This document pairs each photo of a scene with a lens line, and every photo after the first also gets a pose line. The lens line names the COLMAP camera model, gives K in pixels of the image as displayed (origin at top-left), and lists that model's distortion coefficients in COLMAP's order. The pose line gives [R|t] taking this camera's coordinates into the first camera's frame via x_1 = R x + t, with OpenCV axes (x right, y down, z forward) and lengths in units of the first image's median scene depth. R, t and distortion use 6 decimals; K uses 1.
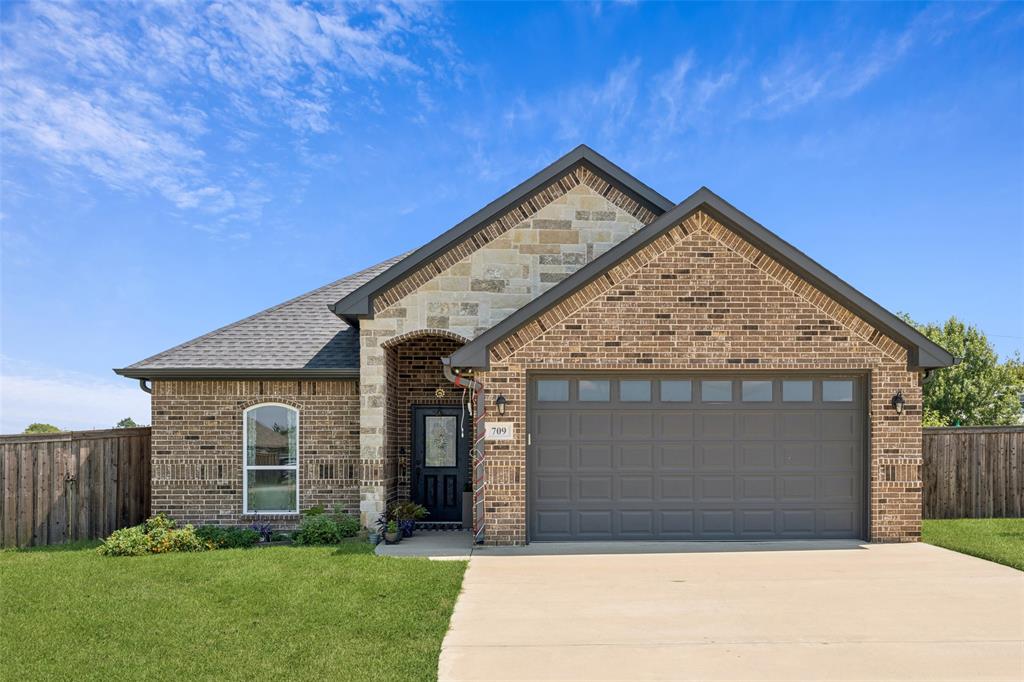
lens RADIAL K [[1000.3, 0, 513.7], [0, 1000.3, 338.0], [0, 0, 1]] dist [-0.005770, 0.000000]
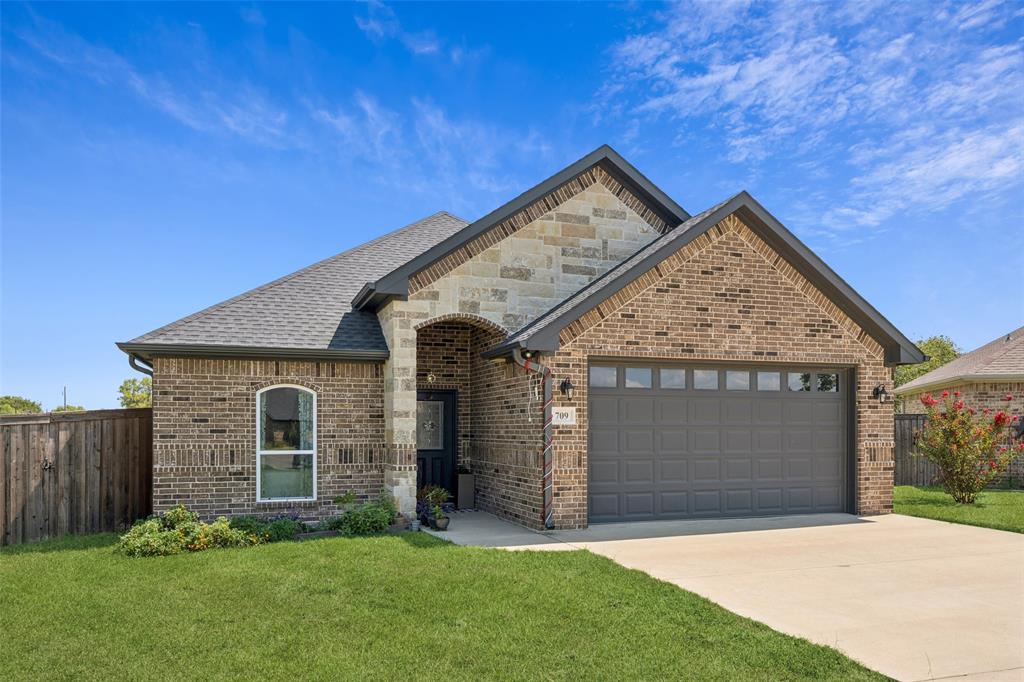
lens RADIAL K [[805.9, 0, 511.0], [0, 805.9, 346.7], [0, 0, 1]] dist [-0.006766, -0.007482]
pose [[0.957743, 0.031158, 0.285934, -0.298631], [-0.033714, 0.999423, 0.004020, 0.021968], [-0.285644, -0.013490, 0.958241, 0.238924]]
